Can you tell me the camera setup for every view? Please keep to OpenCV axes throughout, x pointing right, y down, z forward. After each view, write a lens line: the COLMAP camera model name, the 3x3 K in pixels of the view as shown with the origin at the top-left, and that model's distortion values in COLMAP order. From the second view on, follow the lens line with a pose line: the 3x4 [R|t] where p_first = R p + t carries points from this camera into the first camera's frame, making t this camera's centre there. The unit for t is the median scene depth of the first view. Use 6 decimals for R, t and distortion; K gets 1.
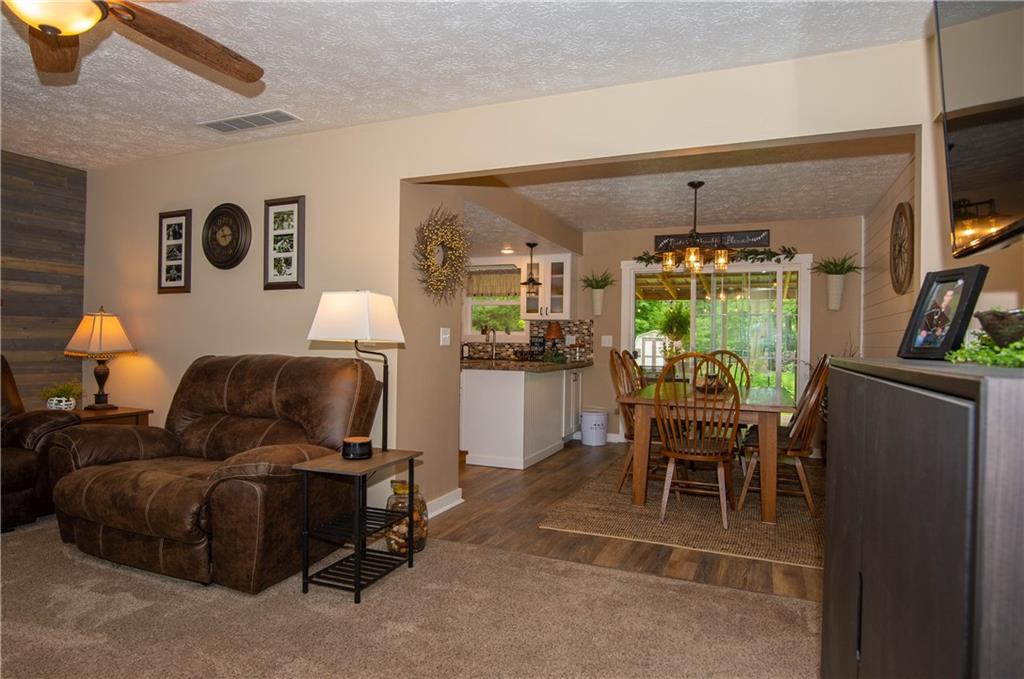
lens RADIAL K [[580.5, 0, 512.0], [0, 580.5, 339.5], [0, 0, 1]] dist [-0.017826, -0.001350]
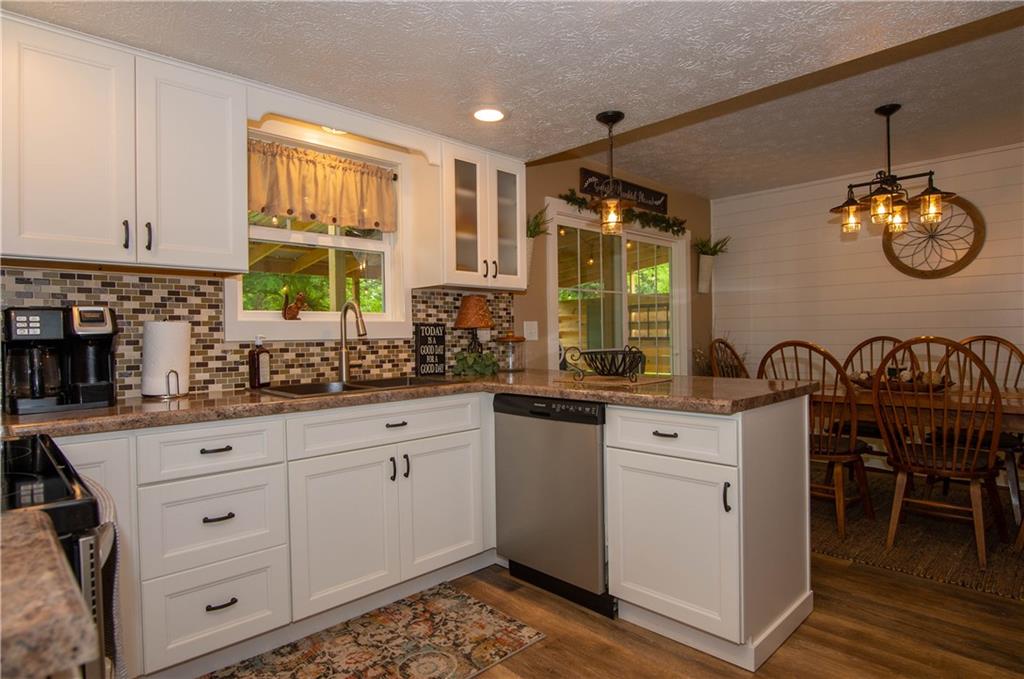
lens RADIAL K [[558.1, 0, 512.0], [0, 558.1, 339.5], [0, 0, 1]] dist [-0.018910, -0.000101]
pose [[0.396309, -0.029074, 0.917657, -0.570615], [0.015818, 0.999566, 0.024837, -0.004381], [-0.917981, 0.004672, 0.396597, 1.290941]]
